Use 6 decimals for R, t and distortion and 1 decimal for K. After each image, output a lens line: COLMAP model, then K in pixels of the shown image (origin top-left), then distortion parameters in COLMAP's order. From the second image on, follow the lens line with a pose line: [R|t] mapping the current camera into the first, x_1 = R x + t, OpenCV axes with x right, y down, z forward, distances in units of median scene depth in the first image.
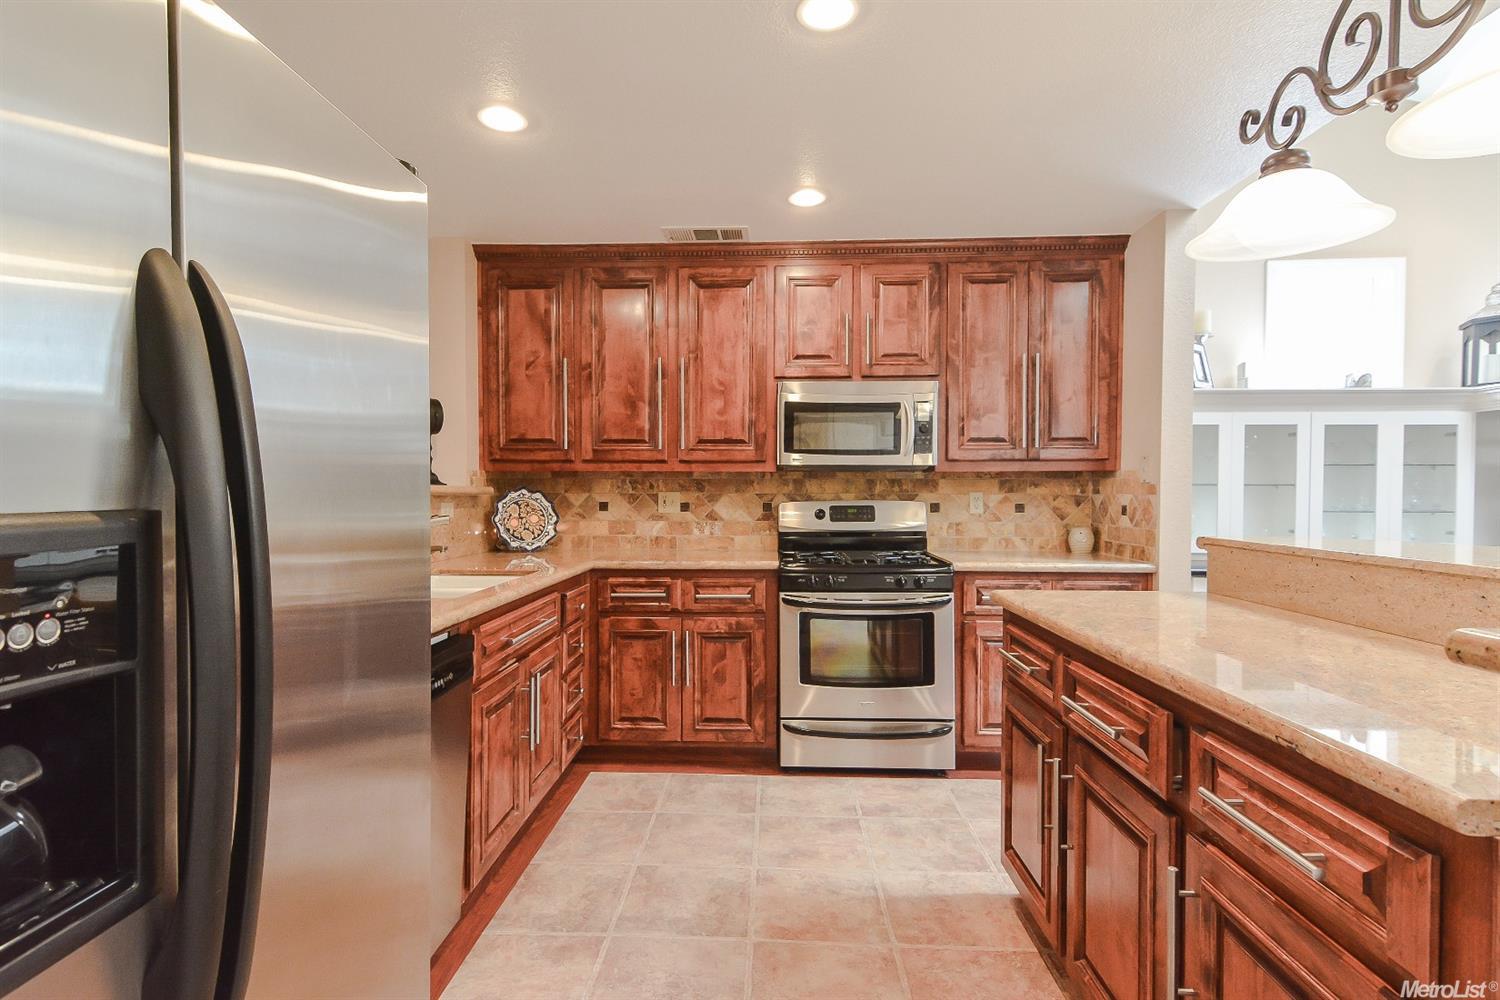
lens RADIAL K [[723.0, 0, 750.9], [0, 723.0, 504.5], [0, 0, 1]] dist [0.029472, -0.011313]
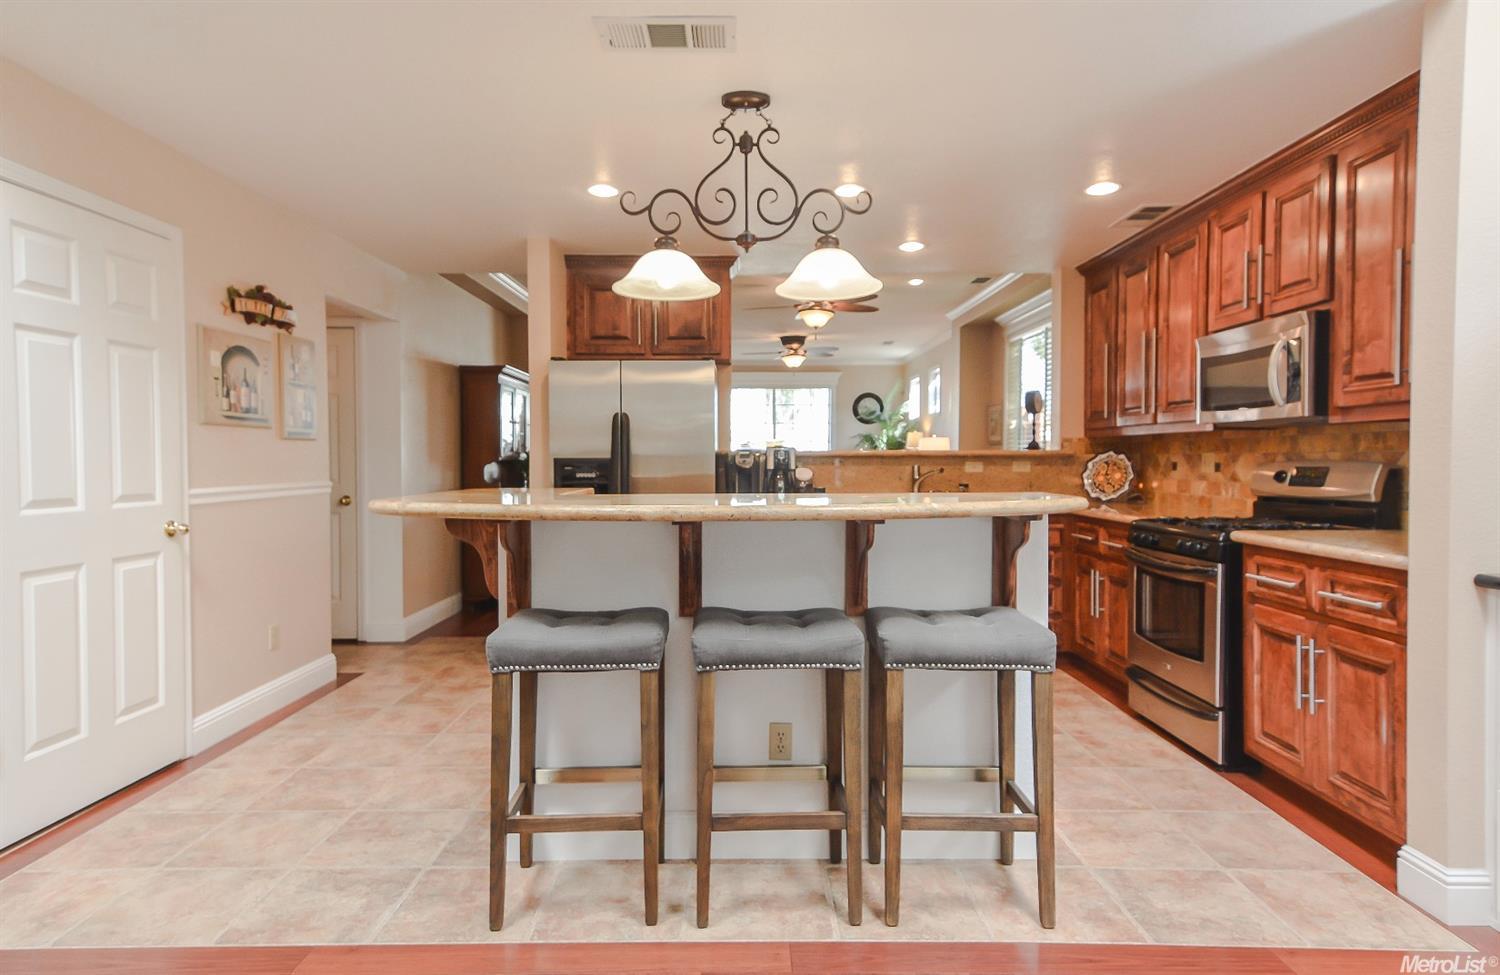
lens RADIAL K [[860.1, 0, 750.0], [0, 860.1, 487.5], [0, 0, 1]] dist [0.000065, 0.000045]
pose [[0.047613, 0.031996, -0.998353, 1.151412], [-0.013454, 0.999417, 0.031388, 0.002898], [0.998775, 0.011937, 0.048016, 0.337622]]
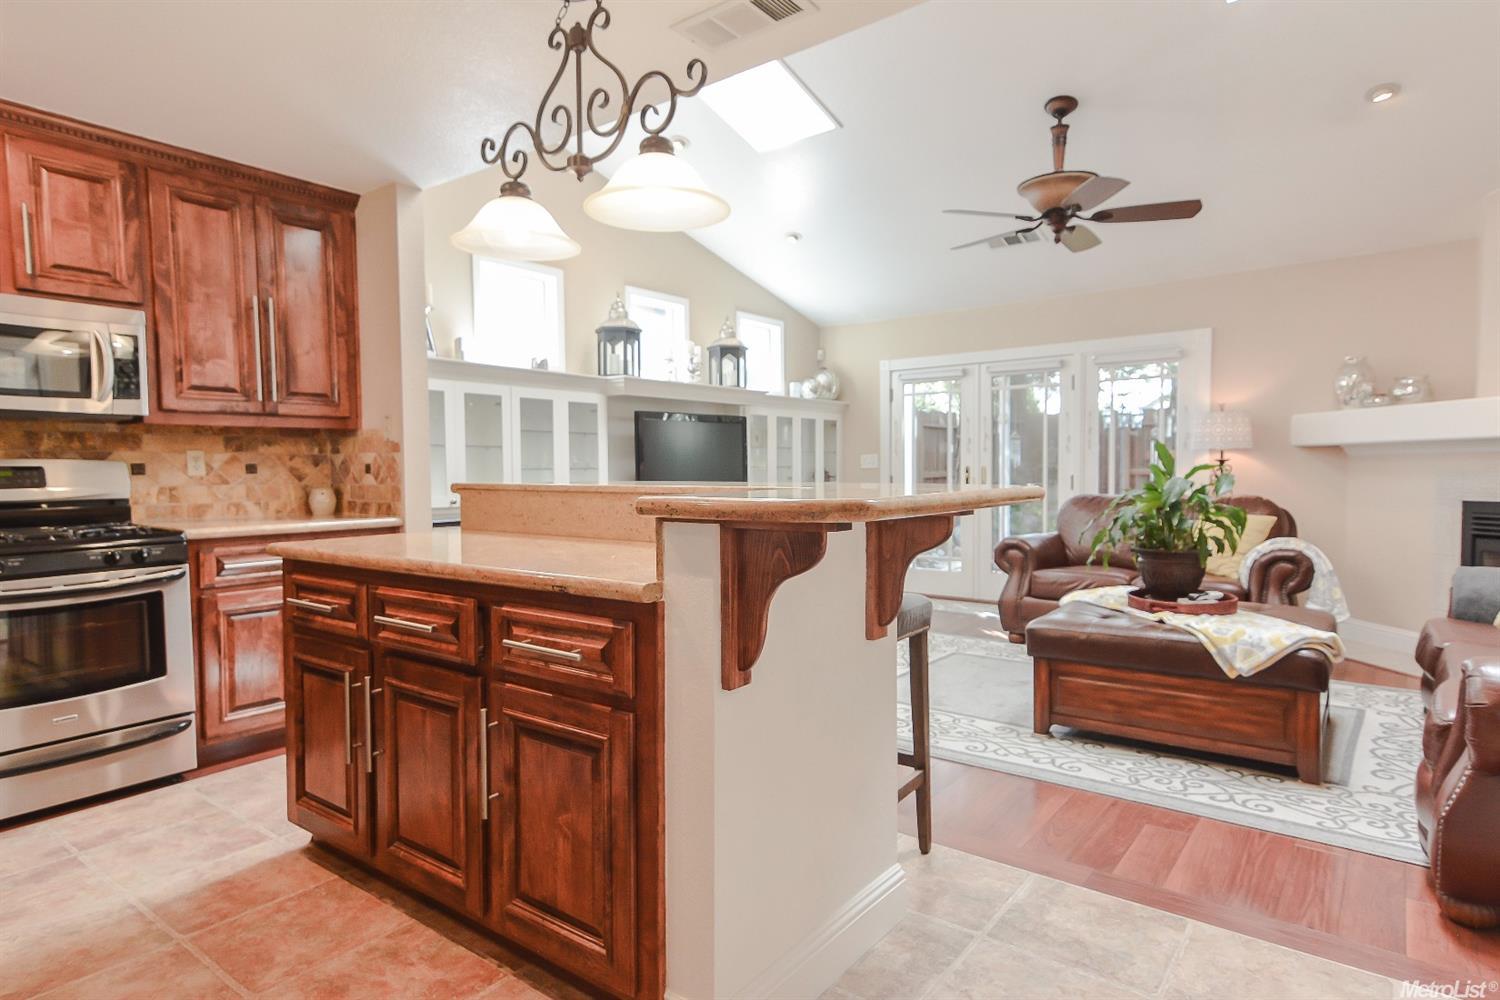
lens RADIAL K [[837.9, 0, 750.0], [0, 837.9, 500.0], [0, 0, 1]] dist [0.023410, -0.000056]
pose [[0.569020, -0.036601, 0.821509, -0.145350], [0.021532, 0.999330, 0.029609, 0.027509], [-0.822042, 0.000840, 0.569427, -0.102532]]
